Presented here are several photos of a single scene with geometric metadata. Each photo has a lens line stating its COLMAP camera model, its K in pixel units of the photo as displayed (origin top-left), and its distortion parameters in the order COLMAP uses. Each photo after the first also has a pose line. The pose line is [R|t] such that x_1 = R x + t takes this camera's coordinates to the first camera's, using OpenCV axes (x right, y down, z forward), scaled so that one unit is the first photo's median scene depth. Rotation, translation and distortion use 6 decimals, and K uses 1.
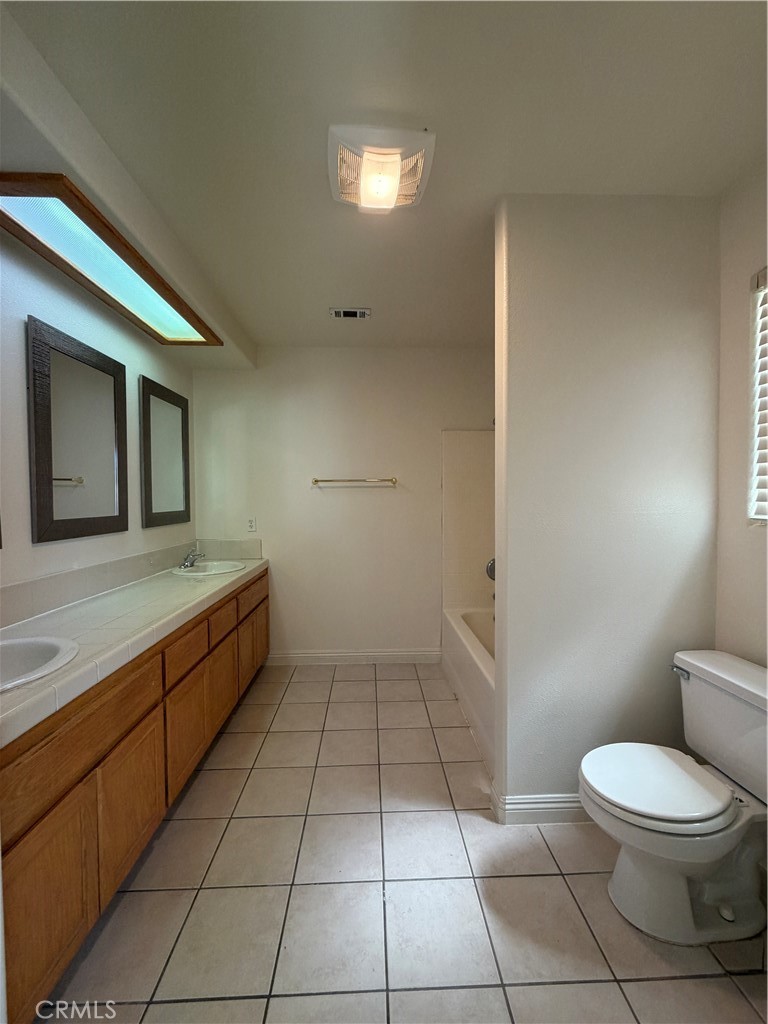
lens RADIAL K [[410.5, 0, 385.4], [0, 410.5, 510.4], [0, 0, 1]] dist [0.002052, -0.001563]
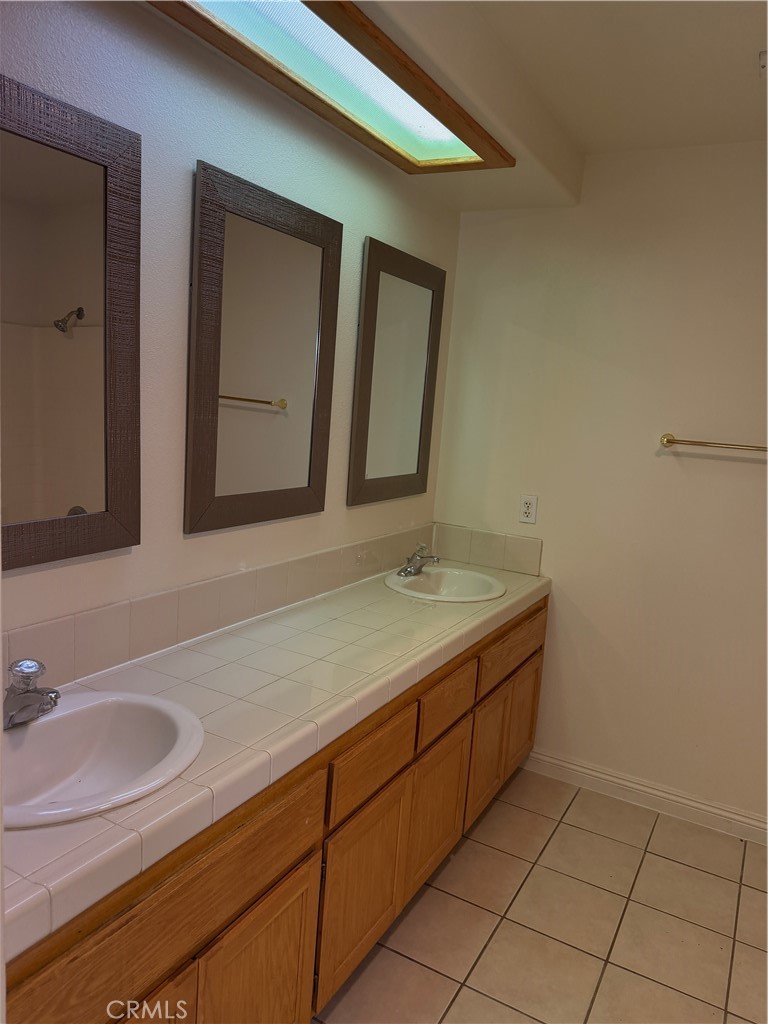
lens RADIAL K [[721.0, 0, 382.0], [0, 721.0, 512.3], [0, 0, 1]] dist [0.028914, -0.023766]
pose [[0.847932, 0.149972, -0.508448, -0.016740], [-0.092295, 0.986263, 0.136990, -0.098101], [0.522009, -0.069231, 0.850126, 0.144095]]
